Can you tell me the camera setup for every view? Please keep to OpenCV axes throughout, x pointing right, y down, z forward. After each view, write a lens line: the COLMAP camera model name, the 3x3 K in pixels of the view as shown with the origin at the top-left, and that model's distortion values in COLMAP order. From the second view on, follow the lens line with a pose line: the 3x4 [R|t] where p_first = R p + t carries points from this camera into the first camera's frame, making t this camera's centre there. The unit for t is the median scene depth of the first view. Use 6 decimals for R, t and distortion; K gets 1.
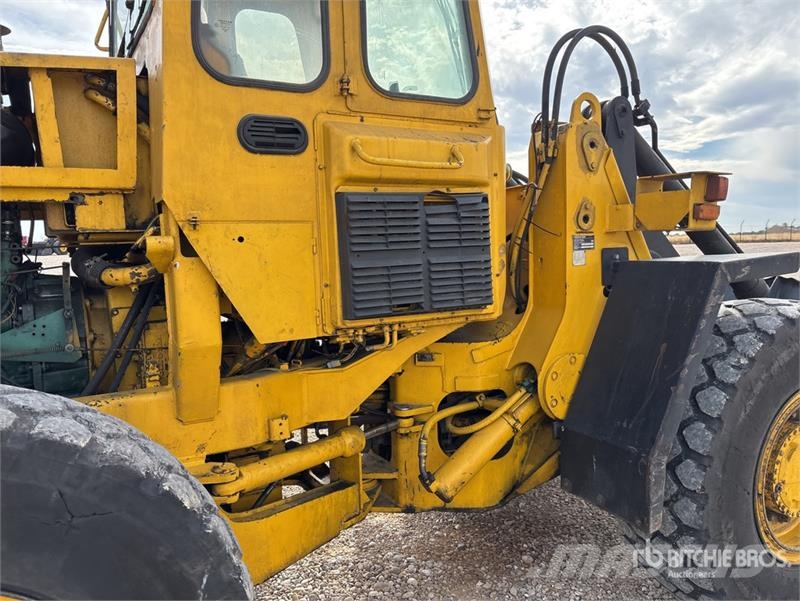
lens RADIAL K [[608.0, 0, 400.3], [0, 608.0, 303.9], [0, 0, 1]] dist [0.055744, -0.069040]
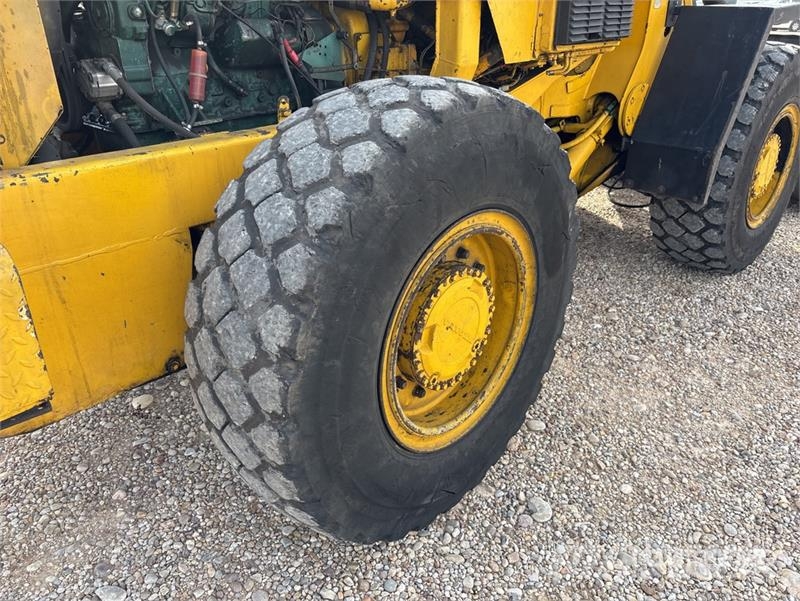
lens RADIAL K [[608.0, 0, 396.1], [0, 608.0, 294.2], [0, 0, 1]] dist [0.055744, -0.069040]
pose [[0.959139, -0.092049, 0.267544, -0.692532], [-0.004964, 0.939979, 0.341197, 0.068581], [-0.282893, -0.328583, 0.901113, -0.196795]]
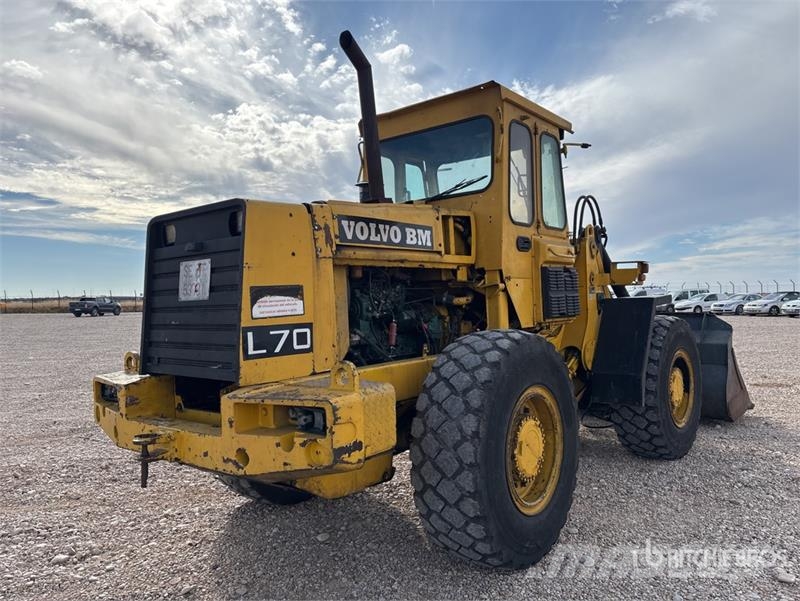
lens RADIAL K [[608.0, 0, 406.1], [0, 608.0, 306.8], [0, 0, 1]] dist [0.055744, -0.069040]
pose [[0.930709, -0.000378, 0.365760, -1.299286], [0.036260, 0.995169, -0.091237, 0.156810], [-0.363958, 0.098178, 0.926226, -0.915360]]
